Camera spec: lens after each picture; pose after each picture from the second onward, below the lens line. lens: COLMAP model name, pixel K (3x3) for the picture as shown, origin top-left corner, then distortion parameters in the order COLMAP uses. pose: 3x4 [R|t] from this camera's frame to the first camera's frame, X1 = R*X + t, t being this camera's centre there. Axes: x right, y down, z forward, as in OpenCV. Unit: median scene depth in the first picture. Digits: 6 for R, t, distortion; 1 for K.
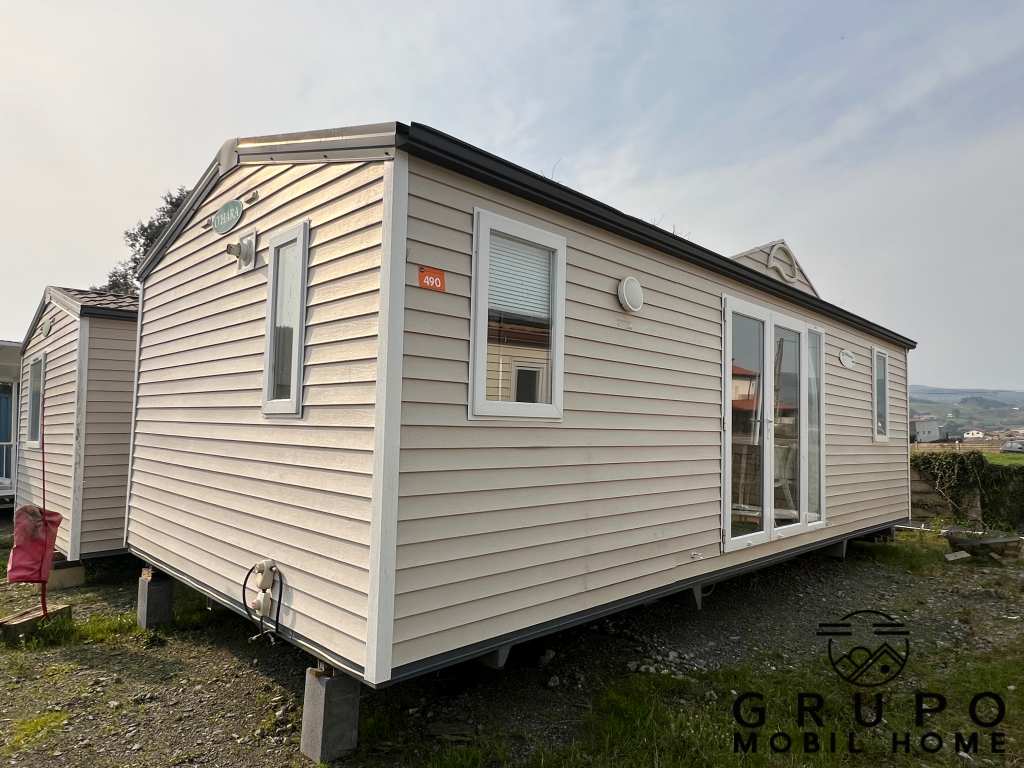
lens RADIAL K [[631.5, 0, 512.0], [0, 631.5, 384.0], [0, 0, 1]] dist [-0.005488, -0.001558]
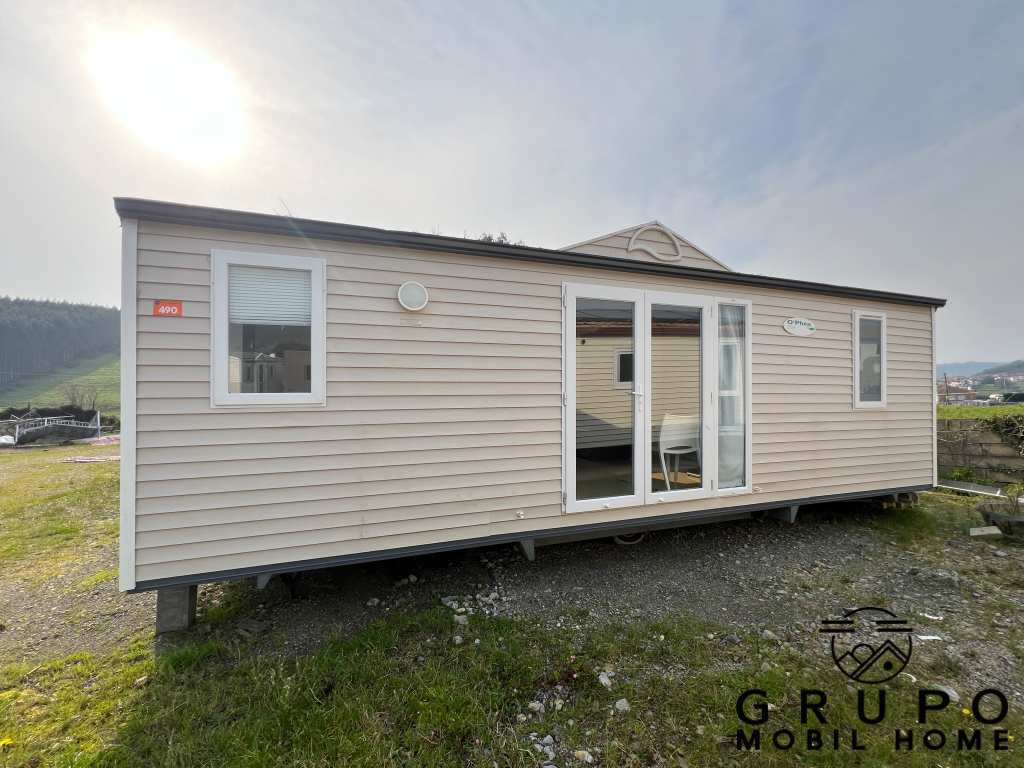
lens RADIAL K [[412.5, 0, 512.1], [0, 412.5, 389.7], [0, 0, 1]] dist [-0.001192, -0.000253]
pose [[0.903779, -0.034184, -0.426632, 0.675465], [0.056745, 0.997576, 0.040278, 0.013075], [0.424221, -0.060612, 0.903528, 0.357807]]
